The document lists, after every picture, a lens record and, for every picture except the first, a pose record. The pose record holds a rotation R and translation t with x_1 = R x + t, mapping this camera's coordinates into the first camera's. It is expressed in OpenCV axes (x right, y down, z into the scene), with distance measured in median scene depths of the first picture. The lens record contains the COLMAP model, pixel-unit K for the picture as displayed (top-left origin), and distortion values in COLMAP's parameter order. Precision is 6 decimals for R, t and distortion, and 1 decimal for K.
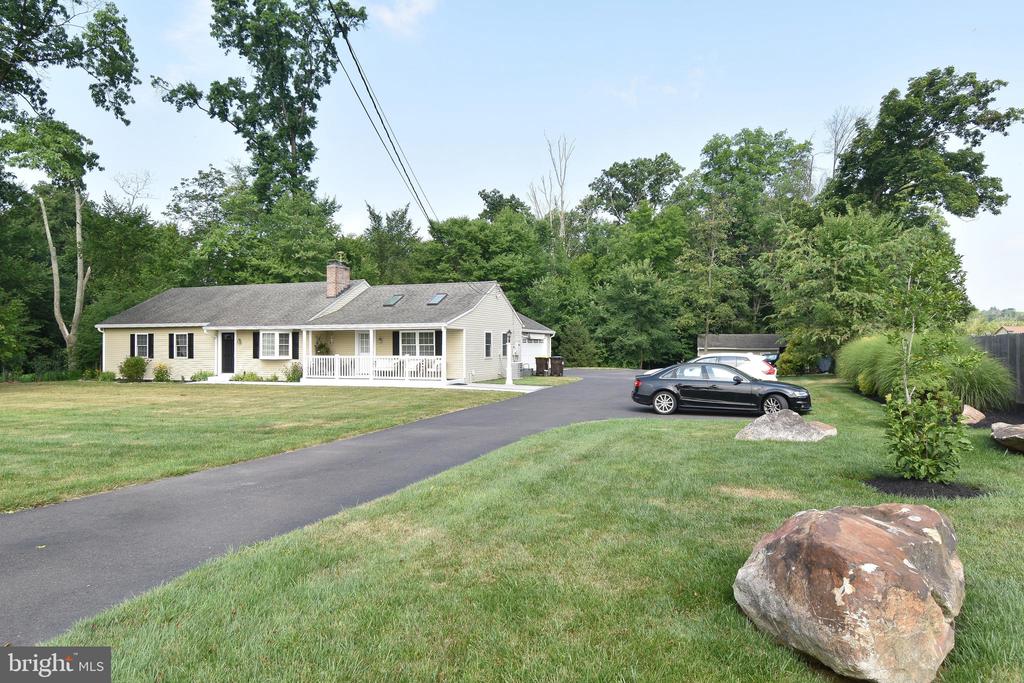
lens RADIAL K [[624.6, 0, 512.0], [0, 624.6, 341.5], [0, 0, 1]] dist [-0.008943, -0.001568]
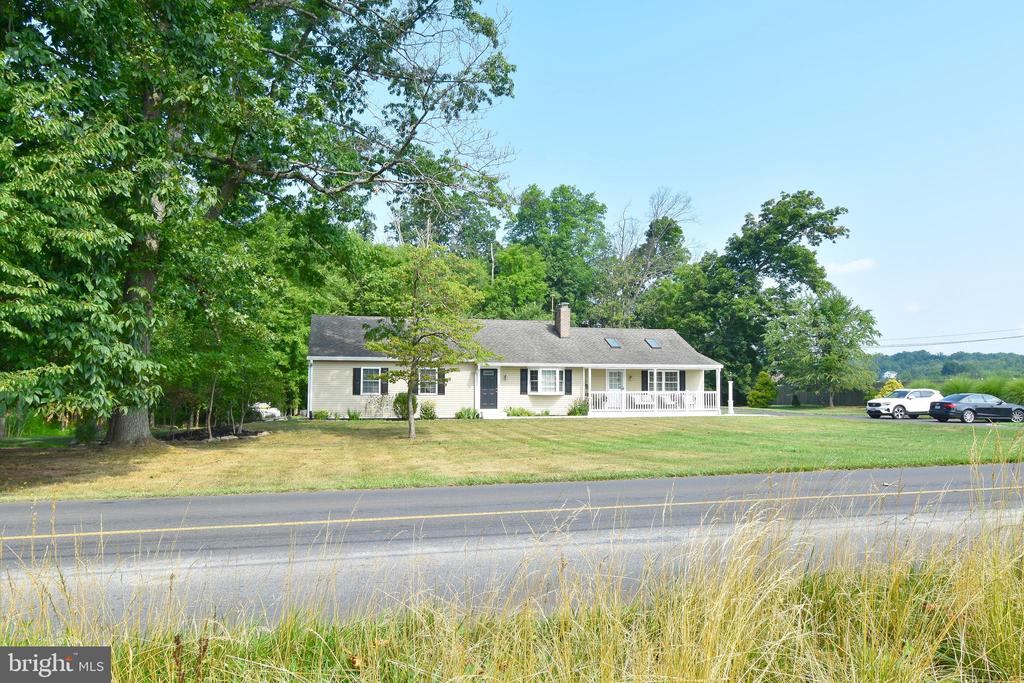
lens RADIAL K [[737.5, 0, 512.0], [0, 737.5, 341.5], [0, 0, 1]] dist [-0.000735, -0.000616]
pose [[0.825216, 0.036478, 0.563638, -0.891838], [-0.006574, 0.998465, -0.054995, 0.005166], [-0.564779, 0.041677, 0.824189, -0.008531]]
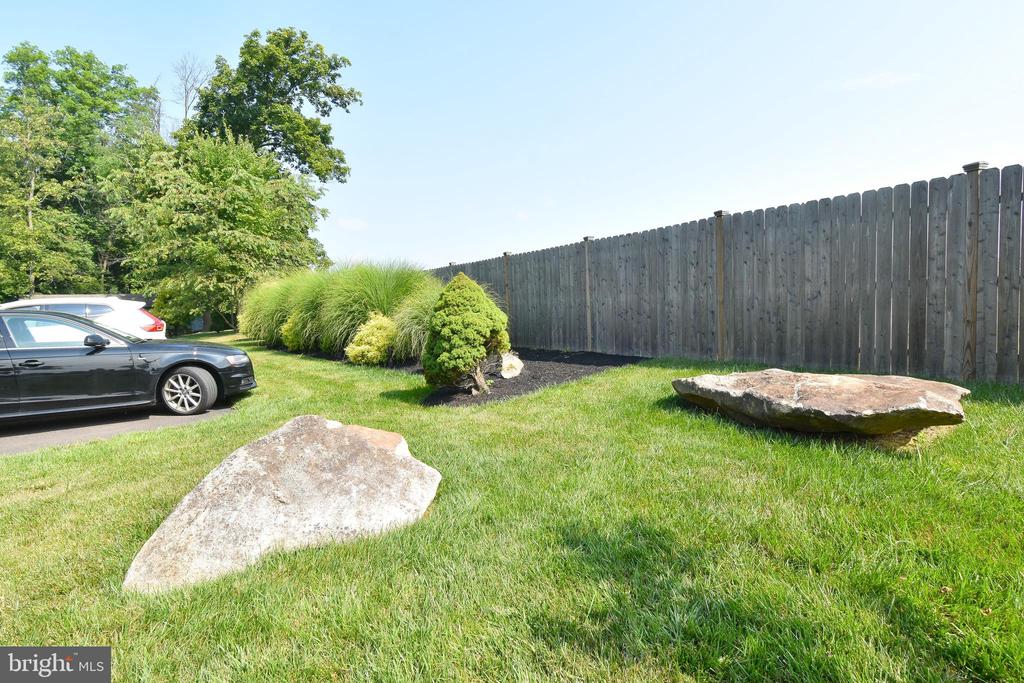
lens RADIAL K [[577.7, 0, 510.9], [0, 577.7, 335.9], [0, 0, 1]] dist [-0.001441, 0.018122]
pose [[0.552422, -0.069483, 0.830664, 0.059756], [0.024695, 0.997447, 0.067011, 0.011971], [-0.833199, -0.016505, 0.552727, 0.173516]]
